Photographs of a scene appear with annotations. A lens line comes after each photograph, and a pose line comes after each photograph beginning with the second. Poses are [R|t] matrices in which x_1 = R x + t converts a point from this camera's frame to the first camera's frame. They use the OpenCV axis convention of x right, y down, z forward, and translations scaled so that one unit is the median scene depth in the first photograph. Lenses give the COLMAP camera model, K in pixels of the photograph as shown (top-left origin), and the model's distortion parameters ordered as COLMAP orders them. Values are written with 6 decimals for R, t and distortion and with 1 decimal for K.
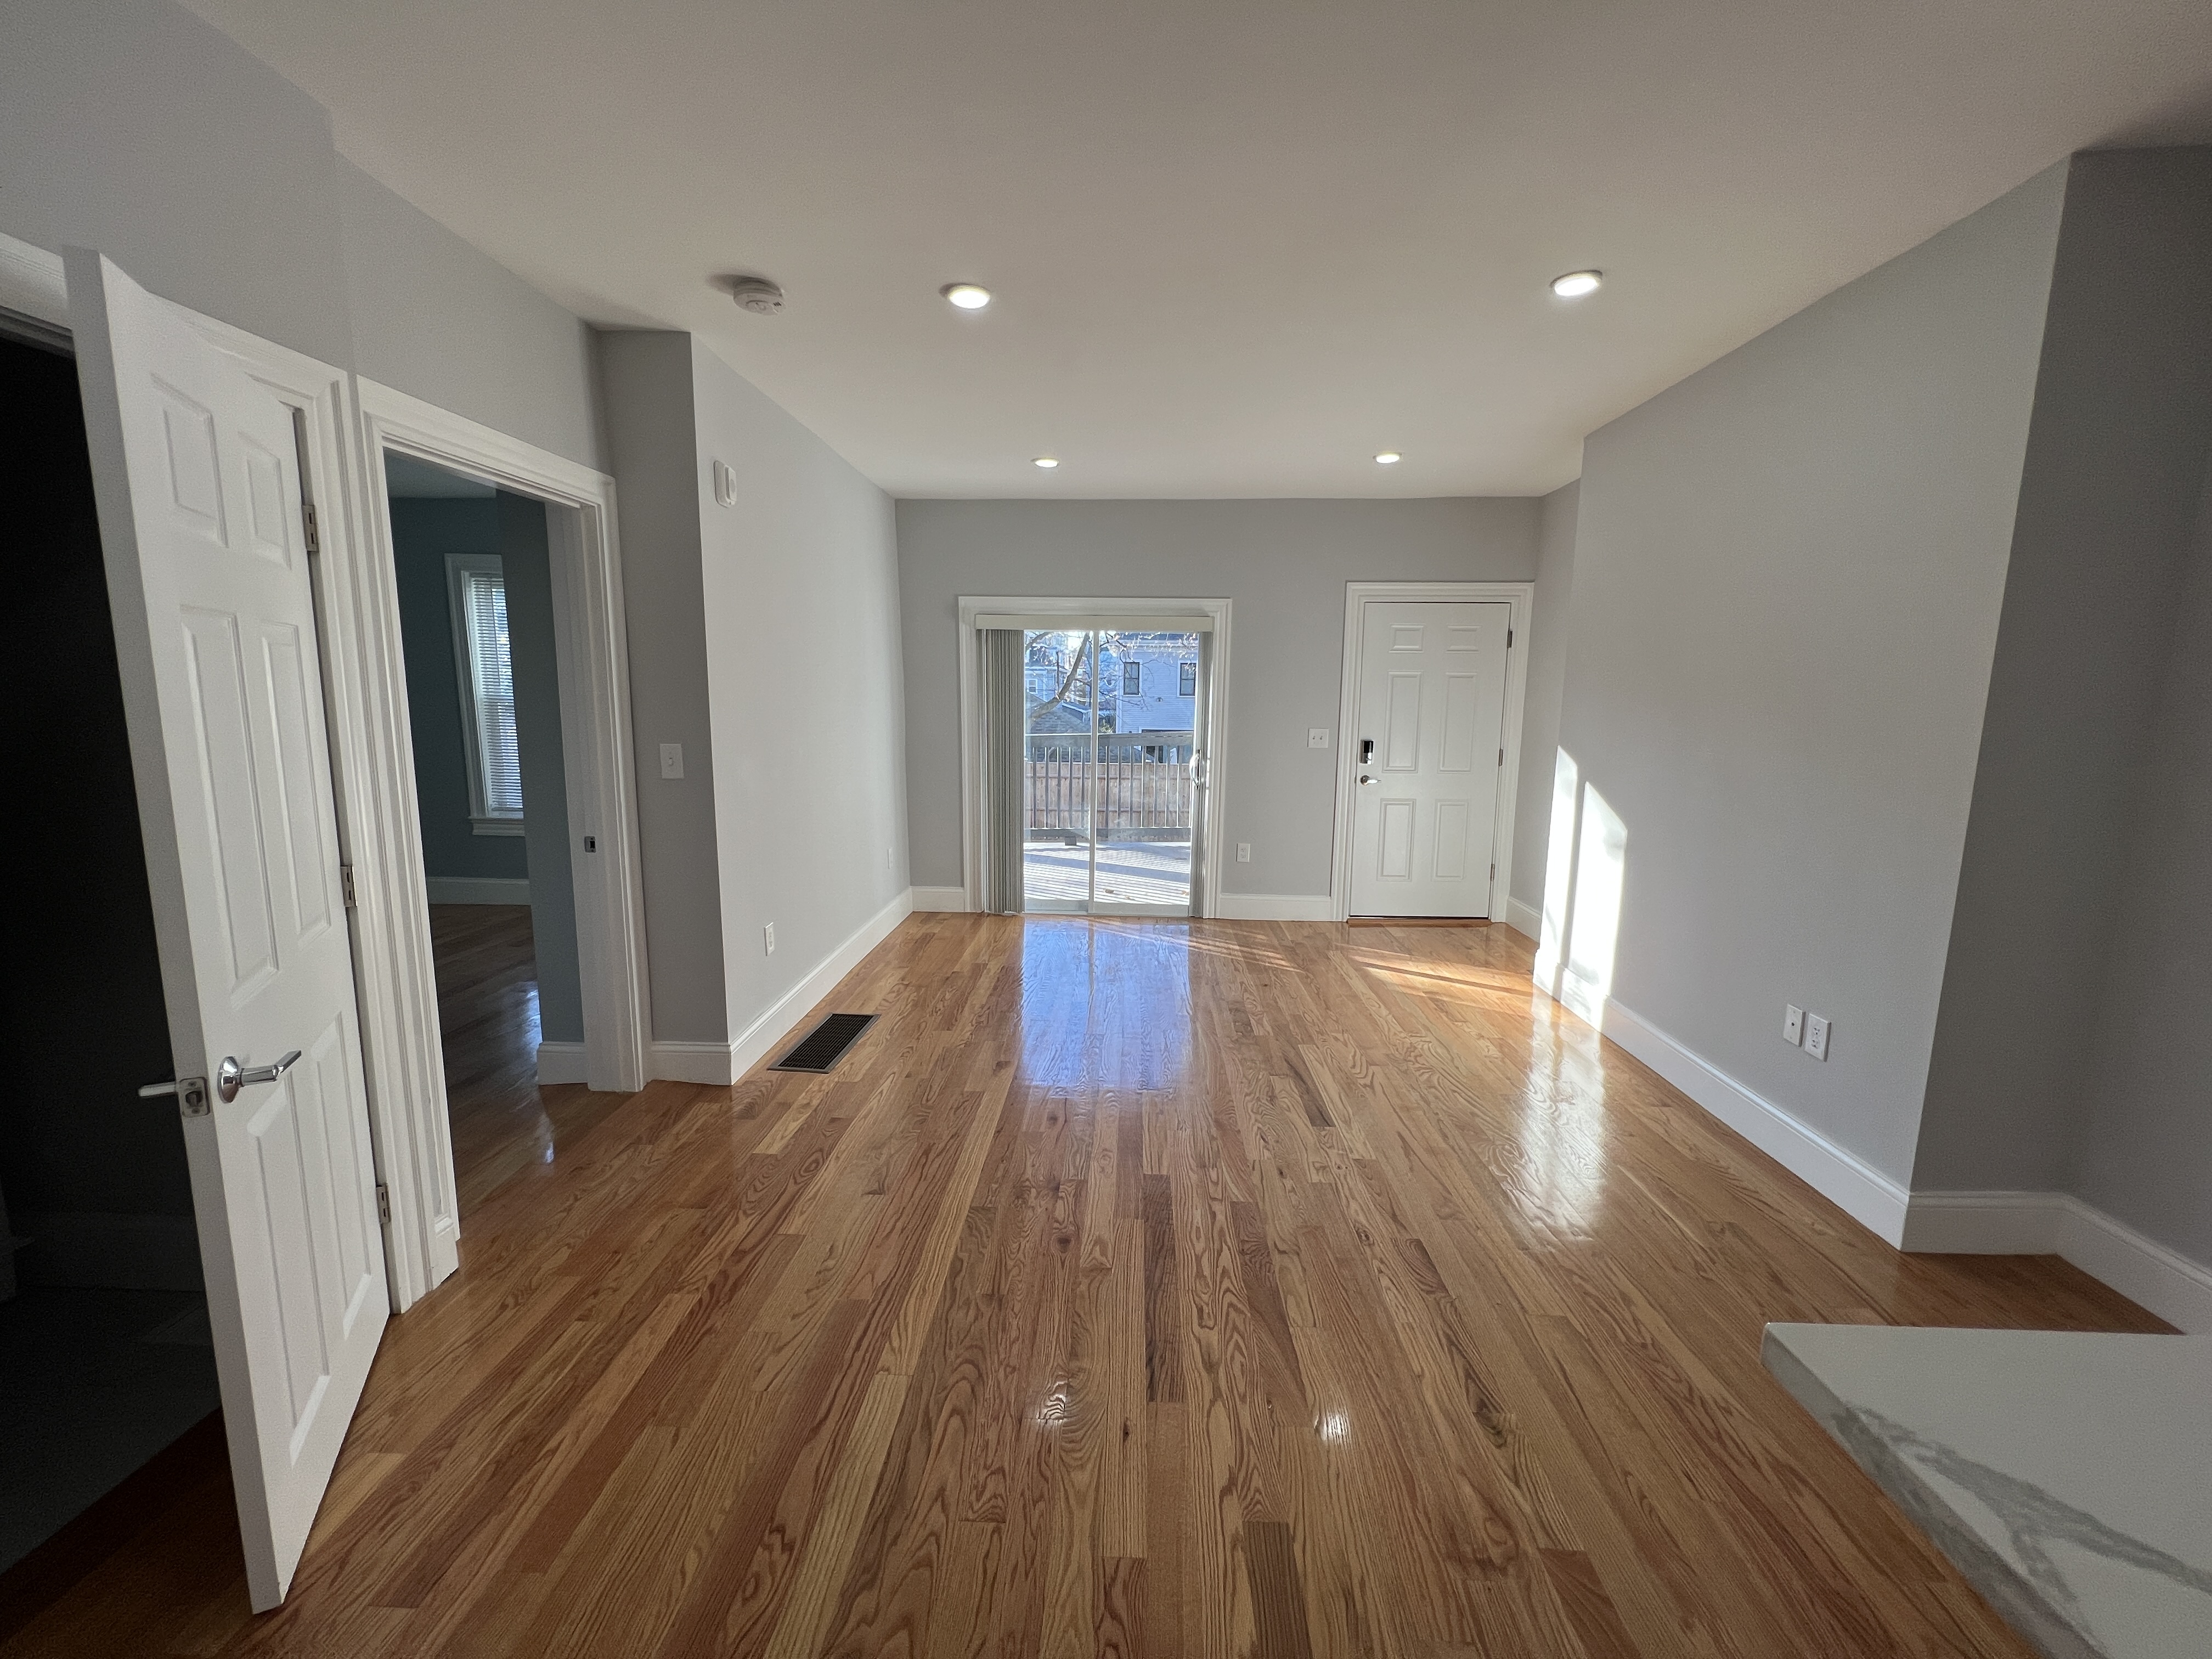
lens RADIAL K [[886.3, 0, 1121.9], [0, 886.3, 827.0], [0, 0, 1]] dist [-0.001178, 0.000700]
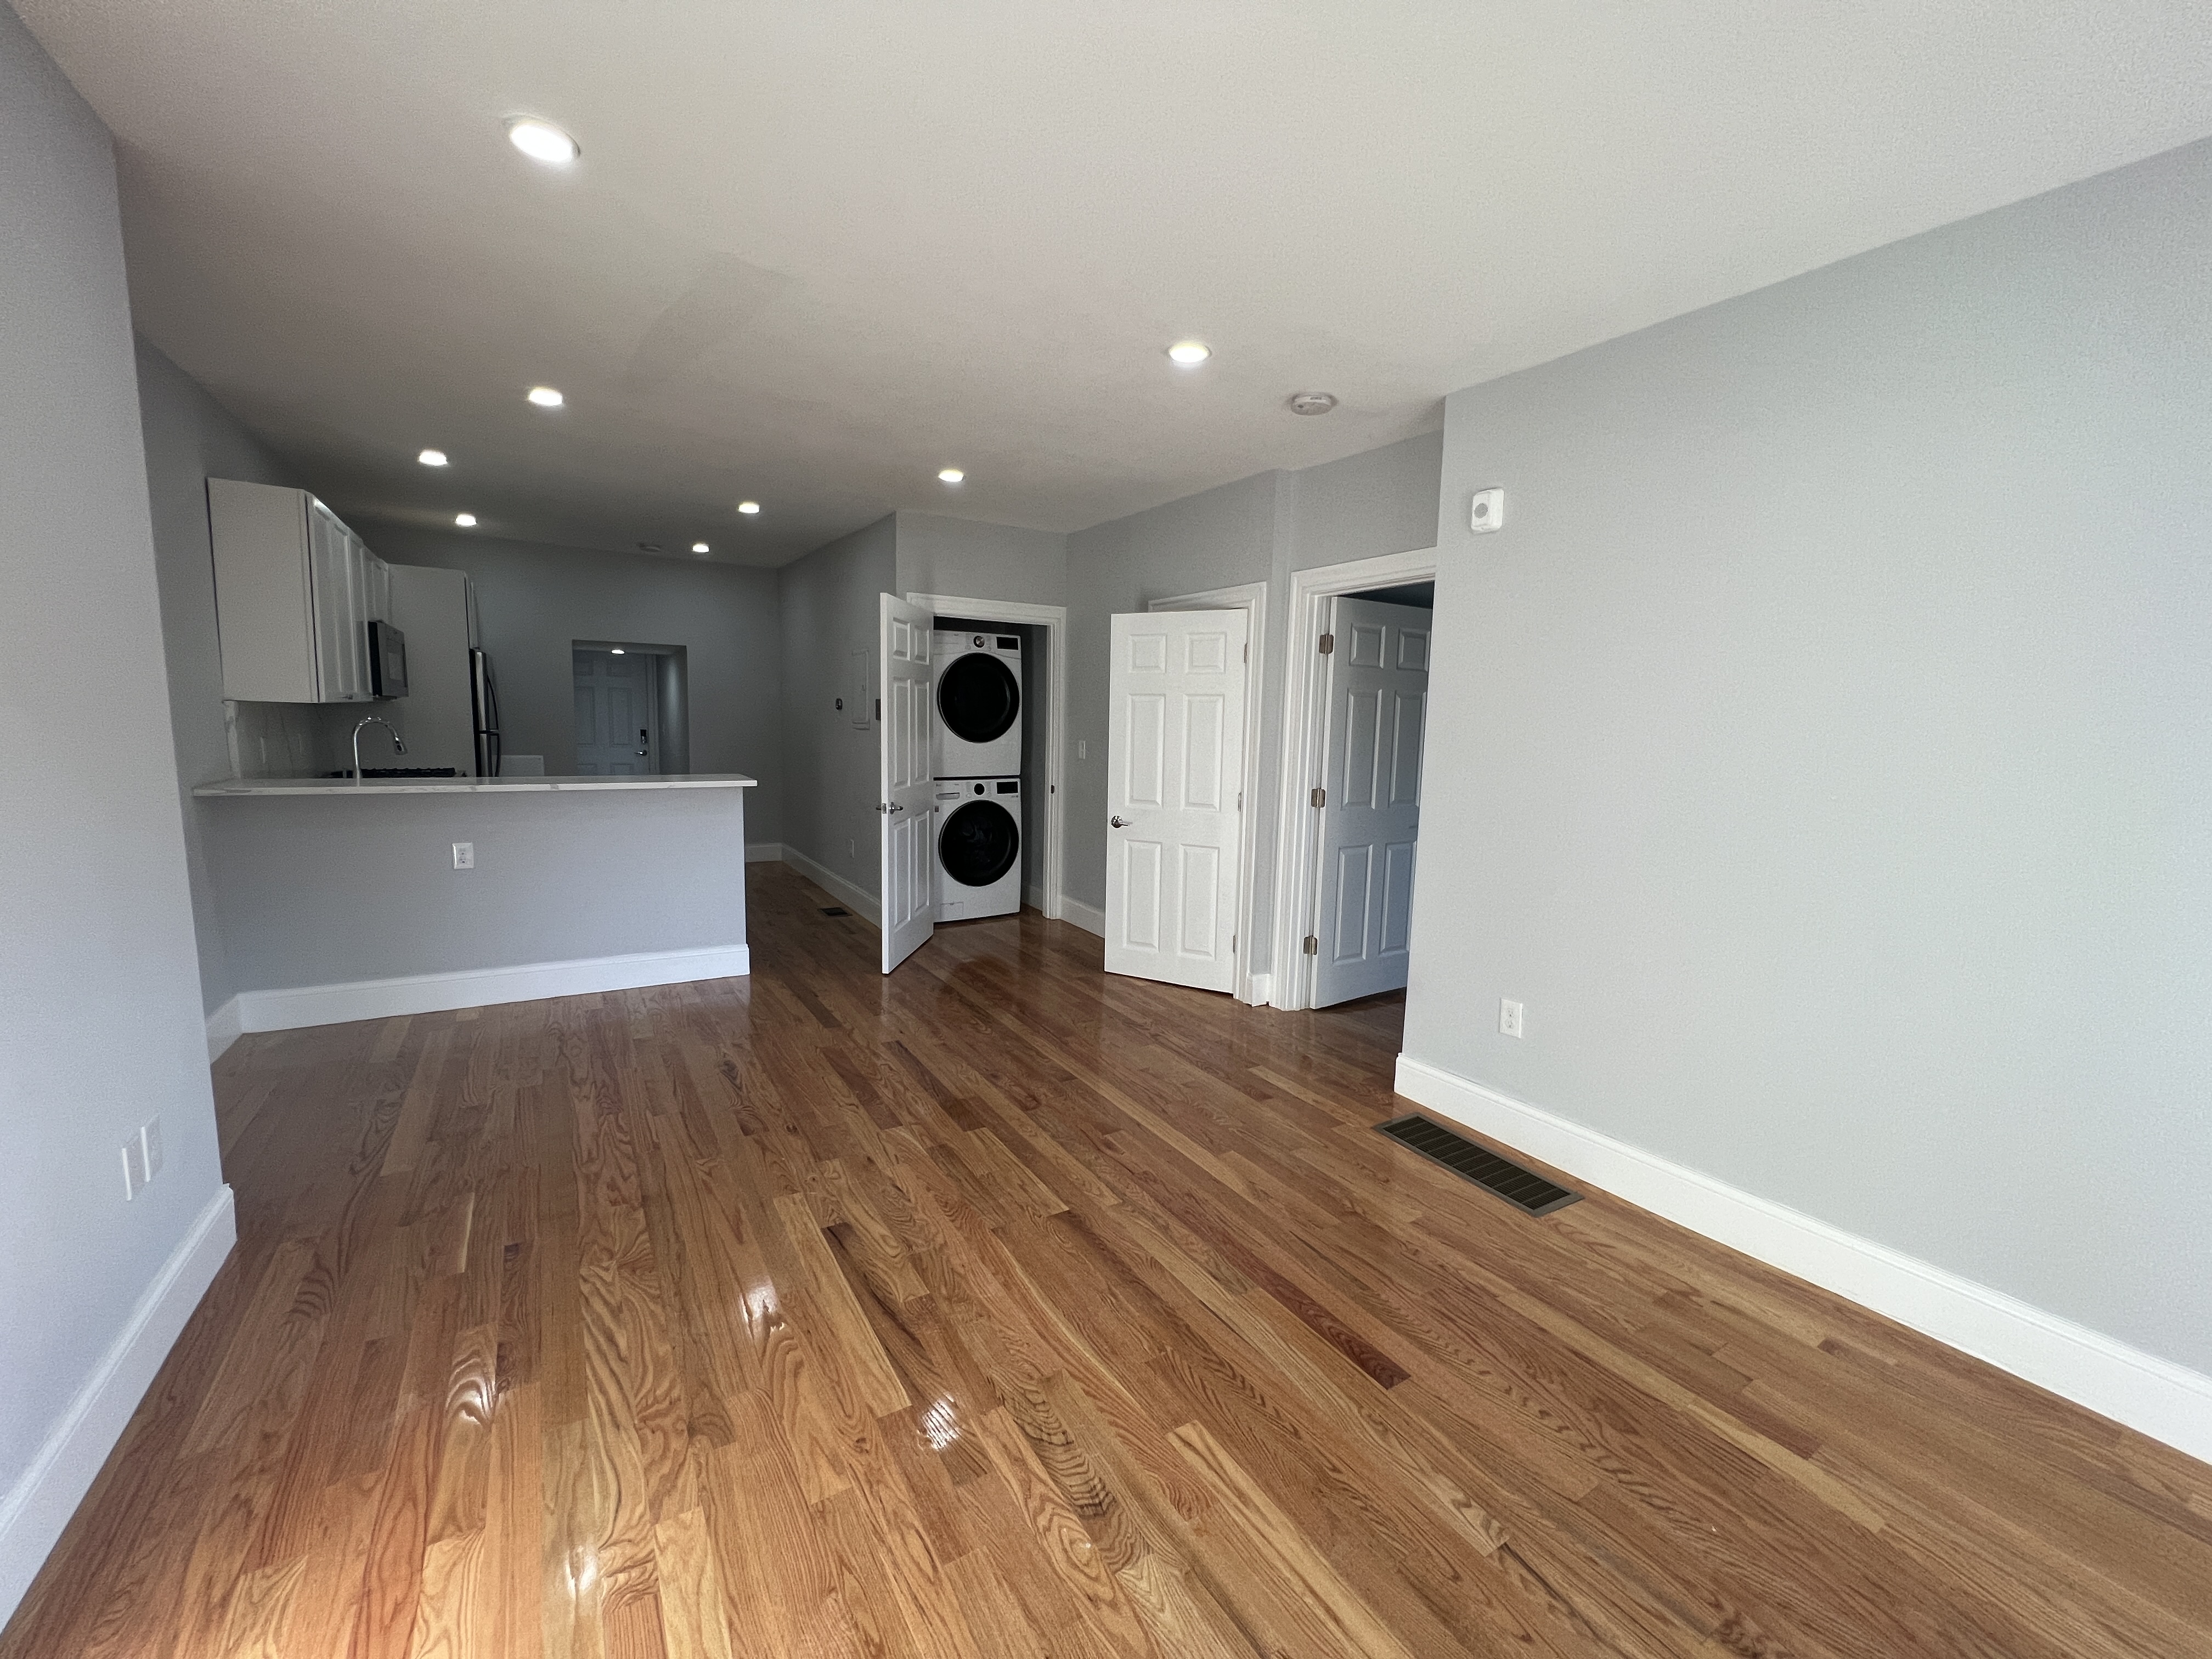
lens RADIAL K [[886.3, 0, 1114.7], [0, 886.3, 818.4], [0, 0, 1]] dist [-0.001178, 0.000700]
pose [[-0.830760, 0.030575, -0.555791, 0.483123], [-0.116520, 0.966816, 0.227352, -0.263311], [0.544299, 0.253636, -0.799630, 1.794974]]
